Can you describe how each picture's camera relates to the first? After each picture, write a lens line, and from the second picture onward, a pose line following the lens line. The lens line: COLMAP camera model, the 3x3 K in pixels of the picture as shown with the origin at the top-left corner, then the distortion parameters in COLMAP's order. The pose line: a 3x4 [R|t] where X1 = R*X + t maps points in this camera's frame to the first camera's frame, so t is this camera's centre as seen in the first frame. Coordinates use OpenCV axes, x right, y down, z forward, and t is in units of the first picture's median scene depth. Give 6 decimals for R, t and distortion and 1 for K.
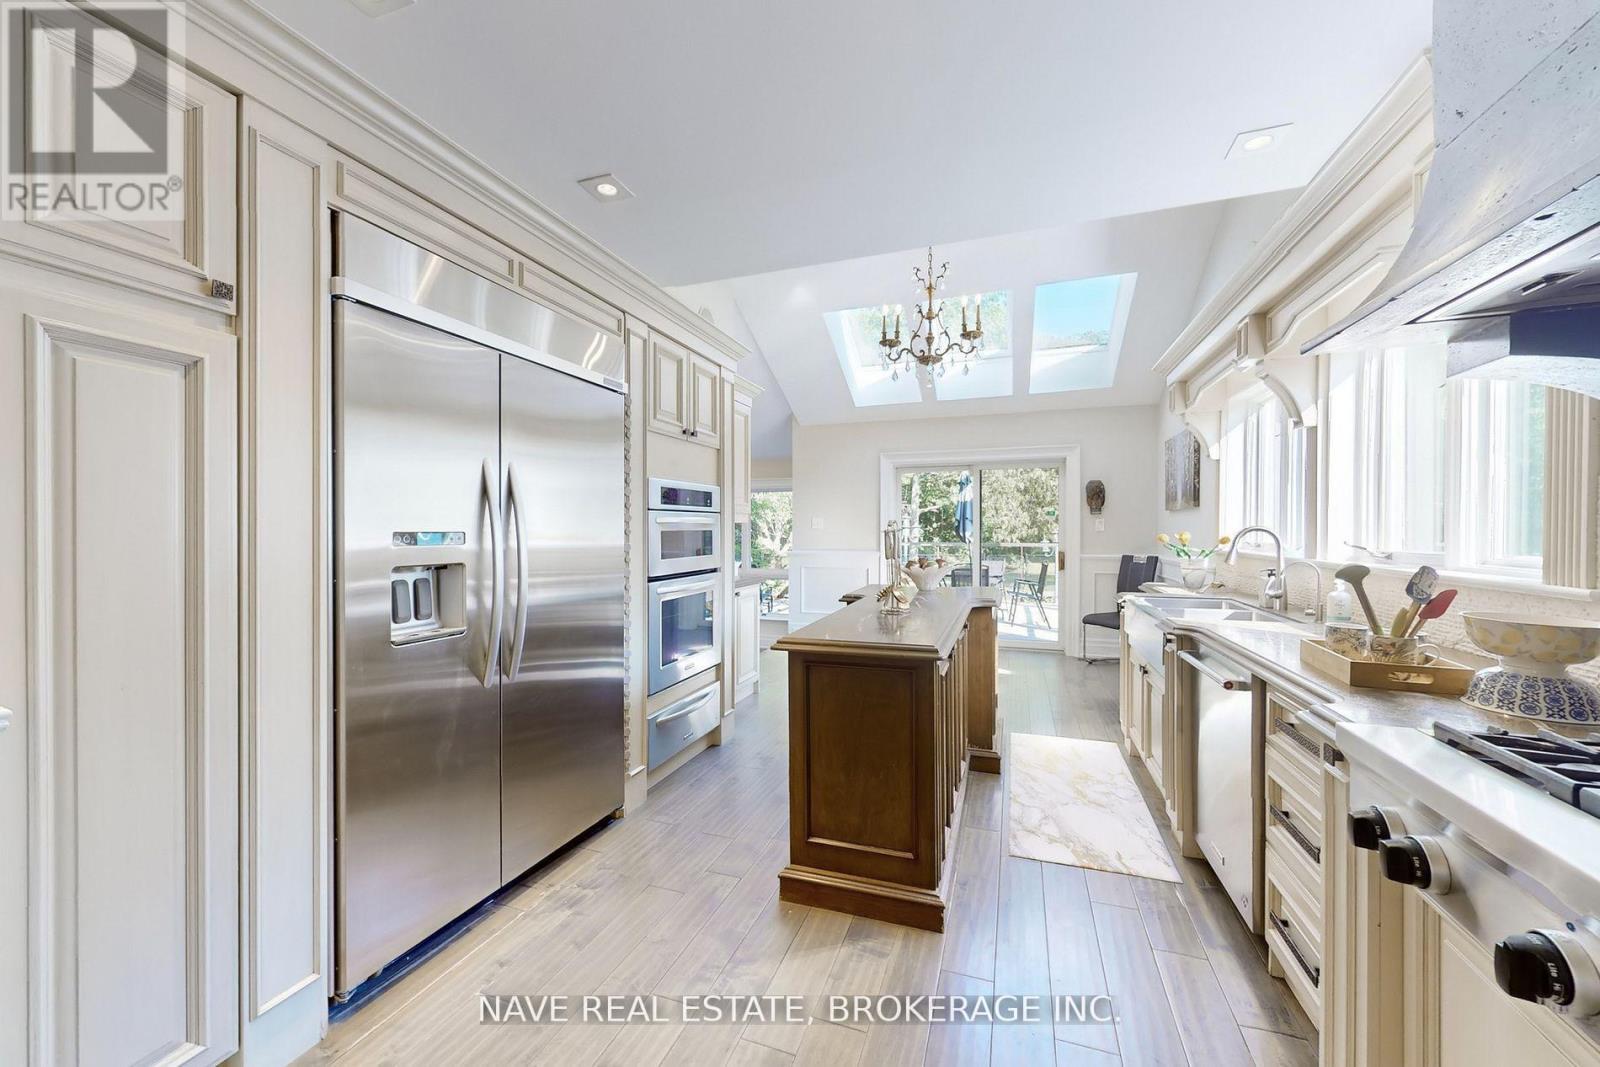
lens RADIAL K [[597.5, 0, 801.8], [0, 597.5, 535.6], [0, 0, 1]] dist [-0.007944, 0.000418]
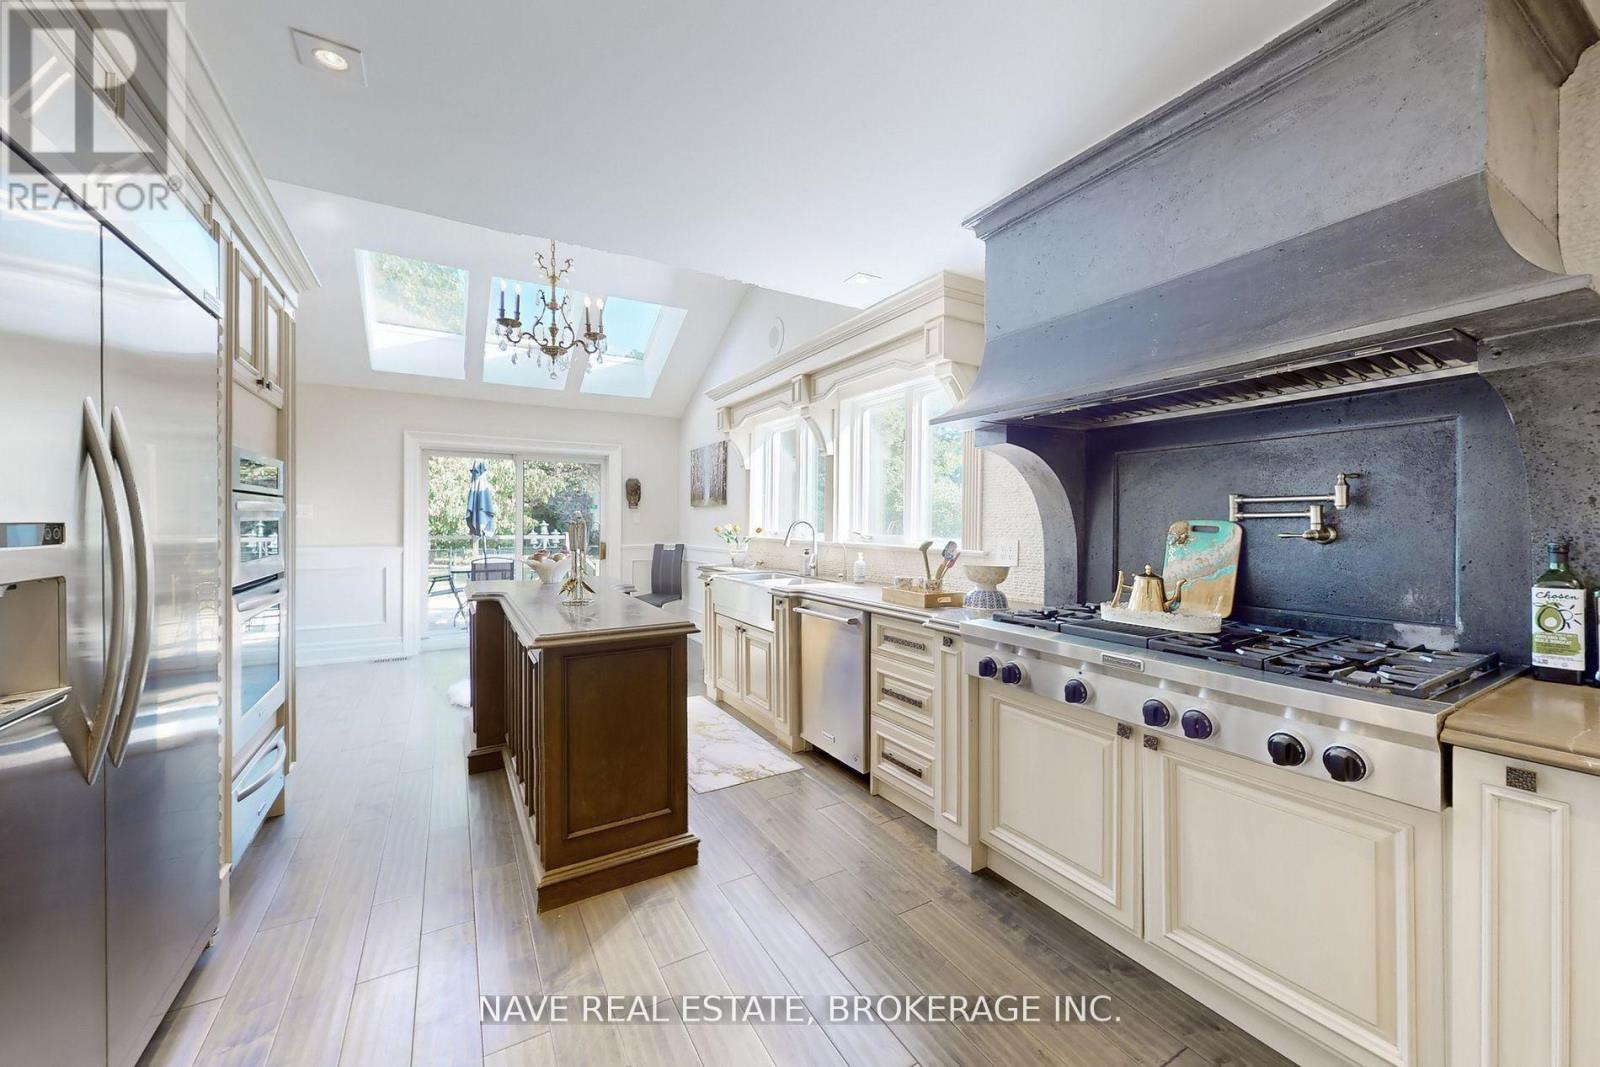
lens RADIAL K [[597.5, 0, 806.9], [0, 597.5, 529.1], [0, 0, 1]] dist [-0.007944, 0.000418]
pose [[0.642754, -0.006164, 0.766048, -0.356505], [0.004959, 0.999980, 0.003886, 0.001066], [-0.766057, 0.001301, 0.642772, 0.051250]]
